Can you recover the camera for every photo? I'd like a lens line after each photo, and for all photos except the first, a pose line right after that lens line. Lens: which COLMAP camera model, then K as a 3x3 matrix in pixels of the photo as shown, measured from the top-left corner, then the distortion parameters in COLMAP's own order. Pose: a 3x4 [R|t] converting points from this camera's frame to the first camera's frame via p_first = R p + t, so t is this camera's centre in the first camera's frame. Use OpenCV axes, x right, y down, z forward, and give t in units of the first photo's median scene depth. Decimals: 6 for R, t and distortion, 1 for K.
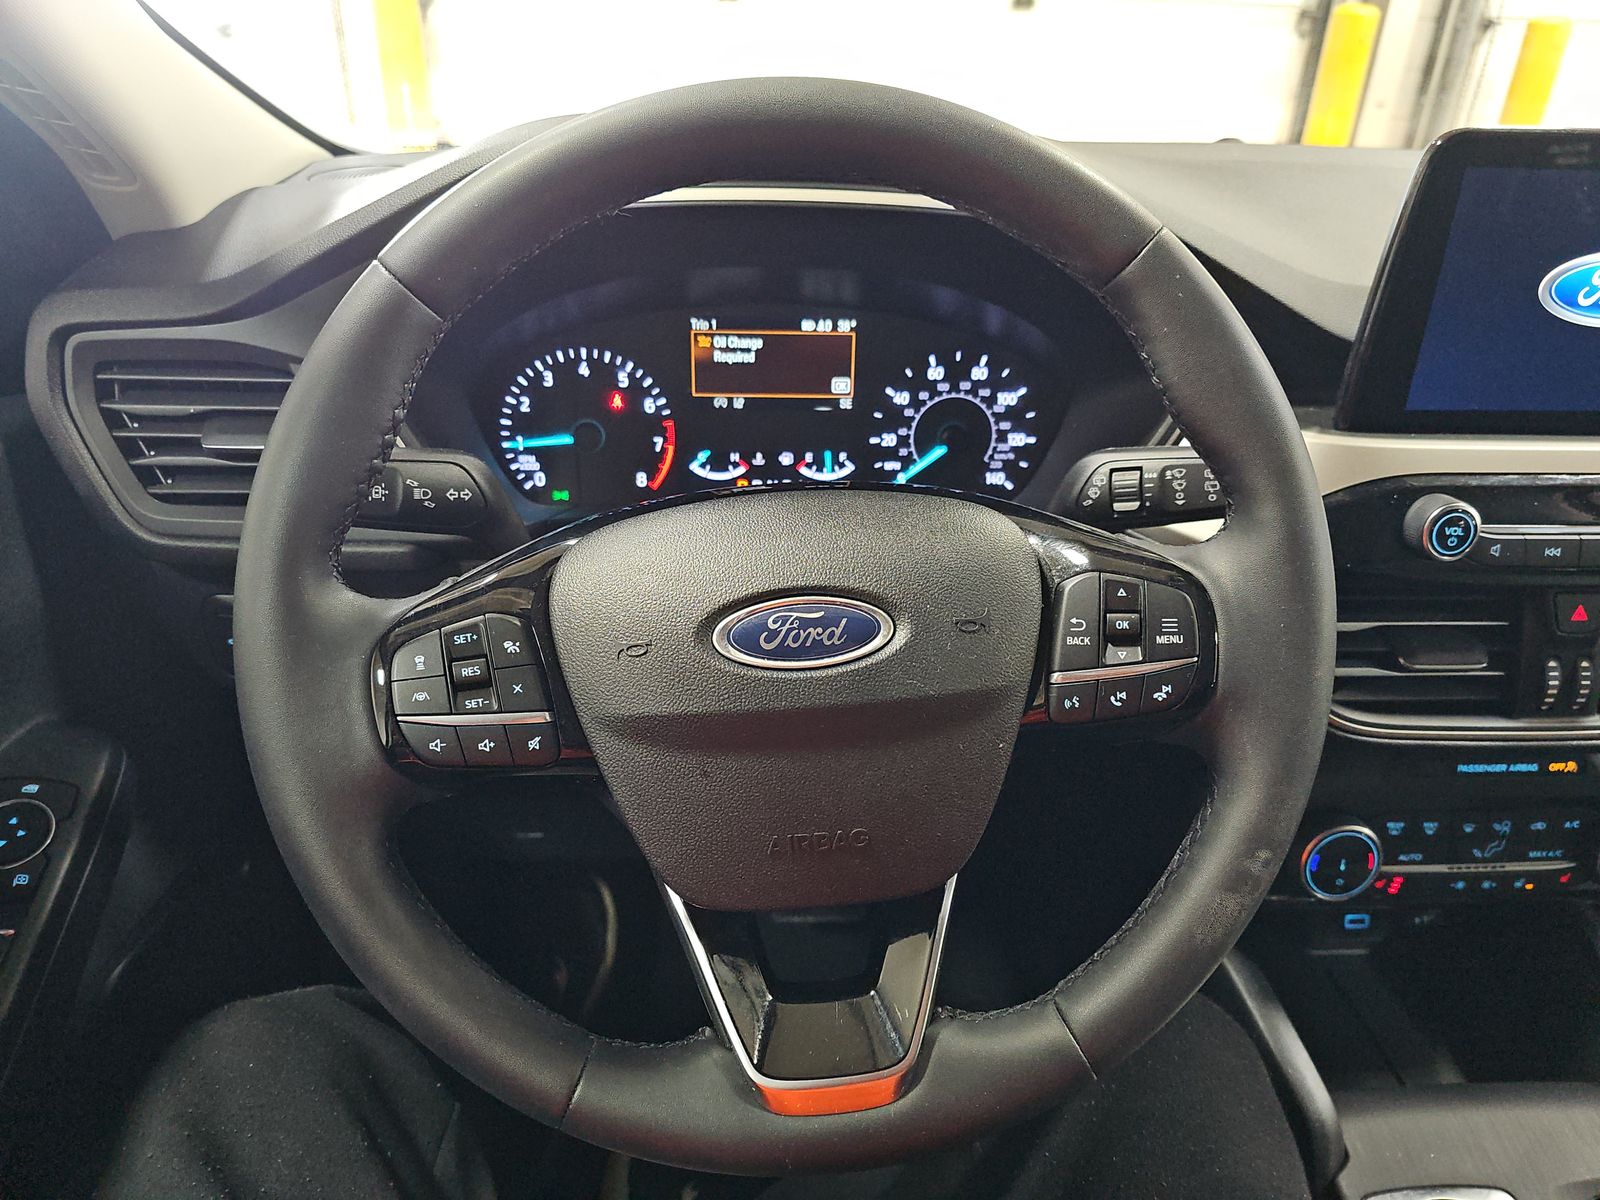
lens RADIAL K [[1059.7, 0, 797.3], [0, 1059.7, 597.7], [0, 0, 1]] dist [0.031844, -0.035323]
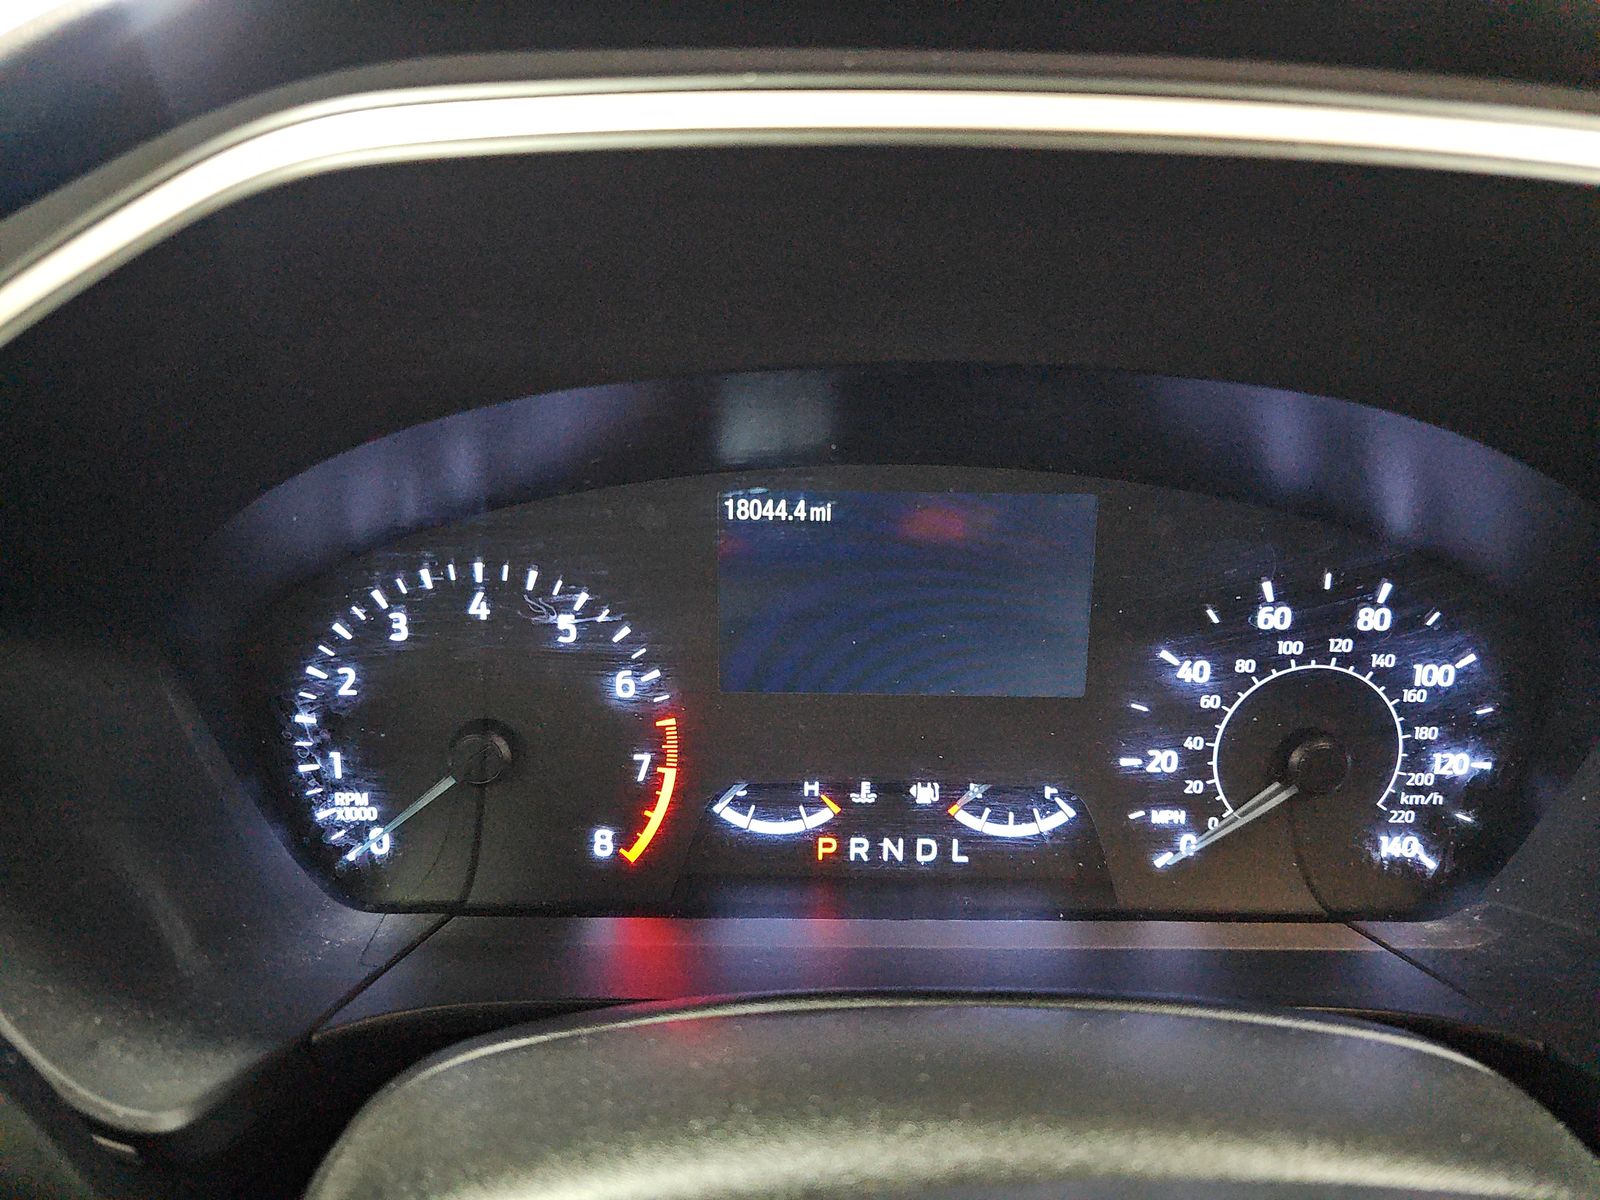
lens RADIAL K [[1059.7, 0, 793.7], [0, 1059.7, 582.7], [0, 0, 1]] dist [0.031844, -0.035323]
pose [[0.999176, 0.007297, -0.039917, -0.050726], [-0.012605, 0.990851, -0.134373, -0.163788], [0.038572, 0.134765, 0.990127, 0.553264]]
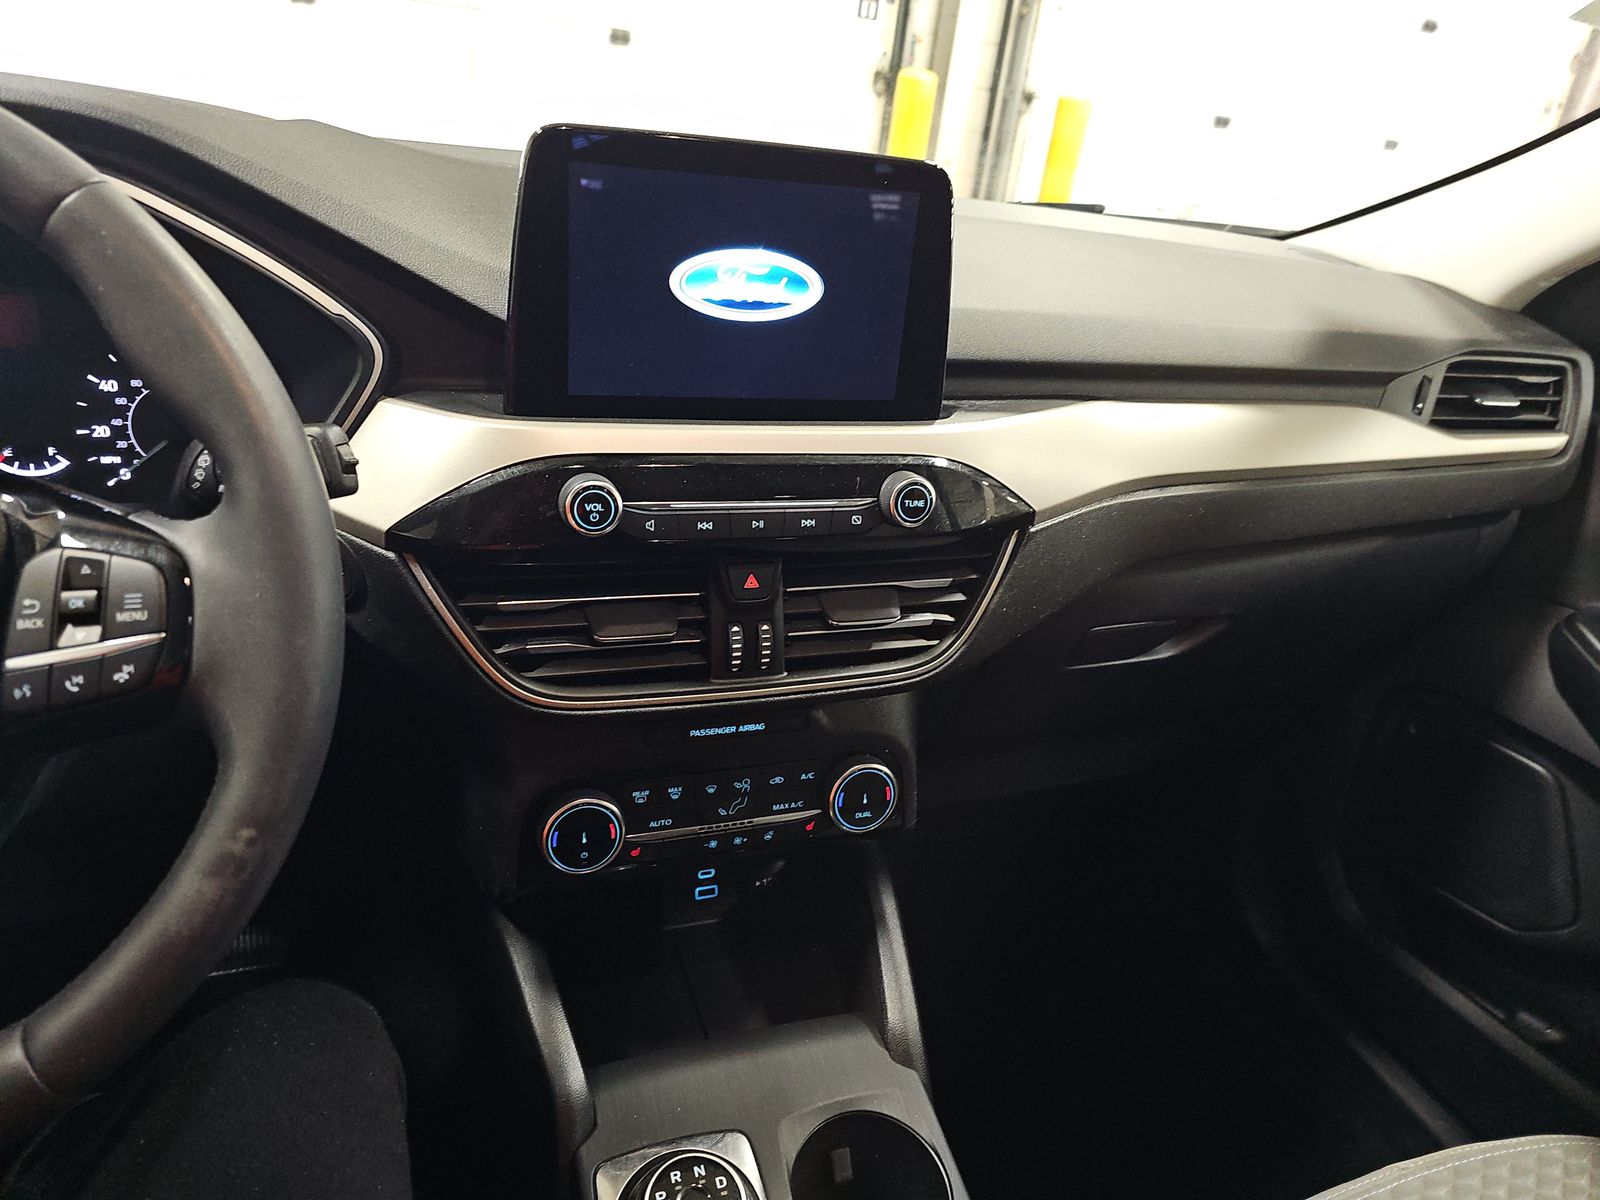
lens RADIAL K [[1059.7, 0, 810.7], [0, 1059.7, 590.6], [0, 0, 1]] dist [0.031844, -0.035323]
pose [[0.953177, -0.048548, 0.298491, 0.393309], [0.058248, 0.998021, -0.023680, 0.045313], [-0.296750, 0.039958, 0.954119, -0.050212]]
